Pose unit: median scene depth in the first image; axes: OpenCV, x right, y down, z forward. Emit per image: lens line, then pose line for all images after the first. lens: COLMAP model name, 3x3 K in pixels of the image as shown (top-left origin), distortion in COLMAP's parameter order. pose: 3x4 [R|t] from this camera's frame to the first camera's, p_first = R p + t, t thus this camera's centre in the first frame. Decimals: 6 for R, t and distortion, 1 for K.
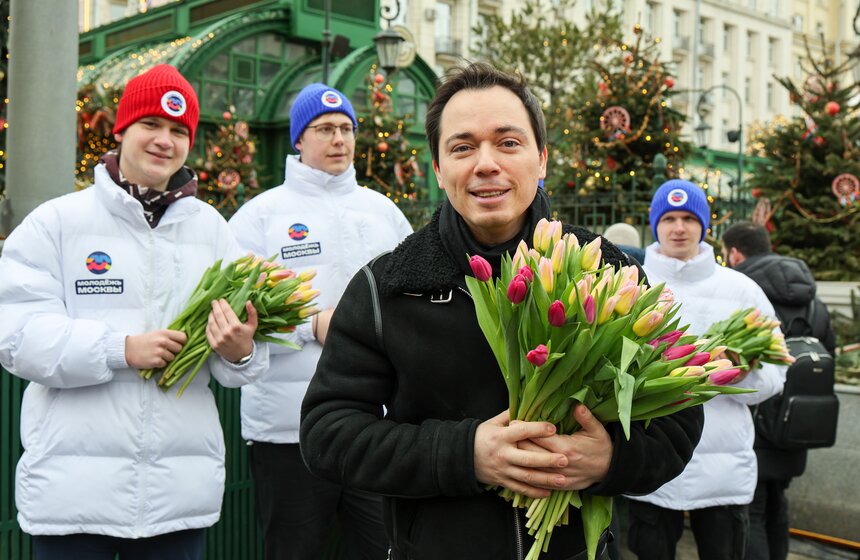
lens RADIAL K [[1001.2, 0, 430.0], [0, 1001.2, 280.0], [0, 0, 1]] dist [-0.028127, 0.003416]
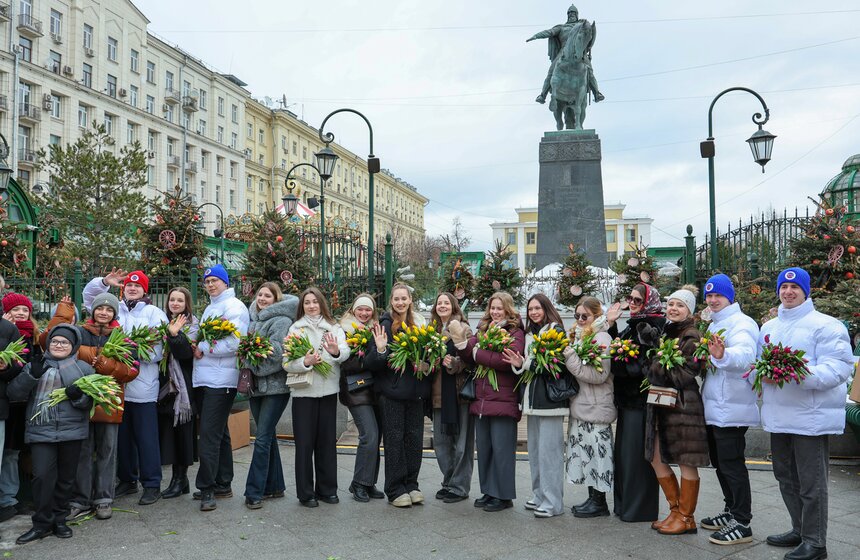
lens RADIAL K [[1001.2, 0, 430.0], [0, 1001.2, 280.0], [0, 0, 1]] dist [-0.028127, 0.003416]
pose [[0.849238, -0.019100, 0.527665, -0.291304], [0.035093, 0.999178, -0.020311, -0.019961], [-0.526843, 0.035766, 0.849210, -0.631803]]
